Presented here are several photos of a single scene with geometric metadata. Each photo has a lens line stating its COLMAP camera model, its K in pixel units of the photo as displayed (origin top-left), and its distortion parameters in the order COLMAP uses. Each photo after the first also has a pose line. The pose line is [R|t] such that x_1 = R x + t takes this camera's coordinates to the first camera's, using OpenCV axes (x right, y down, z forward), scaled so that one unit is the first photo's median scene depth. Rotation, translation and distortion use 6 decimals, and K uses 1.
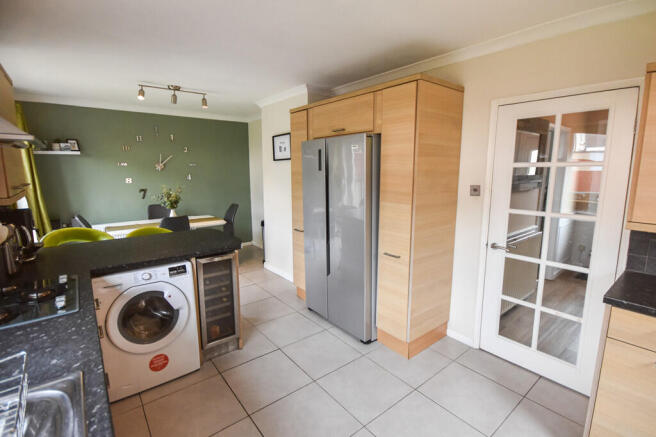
lens RADIAL K [[298.0, 0, 325.9], [0, 298.0, 220.8], [0, 0, 1]] dist [-0.003161, -0.007540]
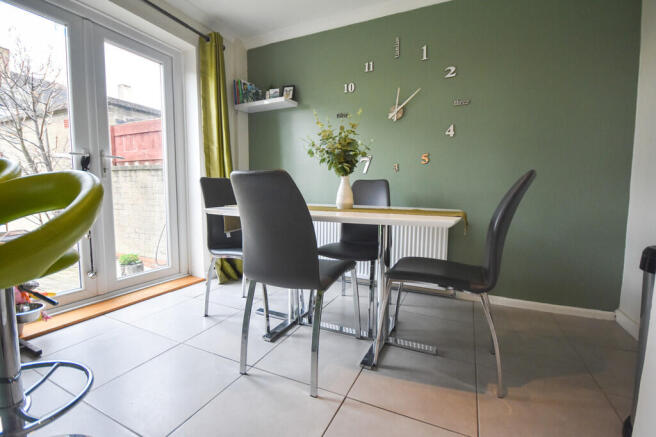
lens RADIAL K [[298.0, 0, 329.1], [0, 298.0, 211.6], [0, 0, 1]] dist [-0.003161, -0.007540]
pose [[0.447713, 0.070078, -0.891427, -0.212595], [-0.165256, 0.986236, -0.005467, 0.022986], [0.878774, 0.149761, 0.453131, 1.153660]]
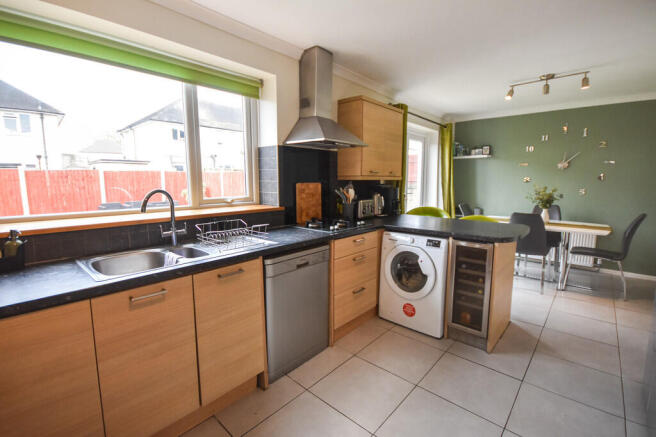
lens RADIAL K [[298.0, 0, 330.7], [0, 298.0, 218.9], [0, 0, 1]] dist [-0.003161, -0.007540]
pose [[0.168635, 0.124716, -0.977757, 0.405821], [-0.164530, 0.981608, 0.096831, 0.017507], [0.971850, 0.144541, 0.186053, 0.262466]]
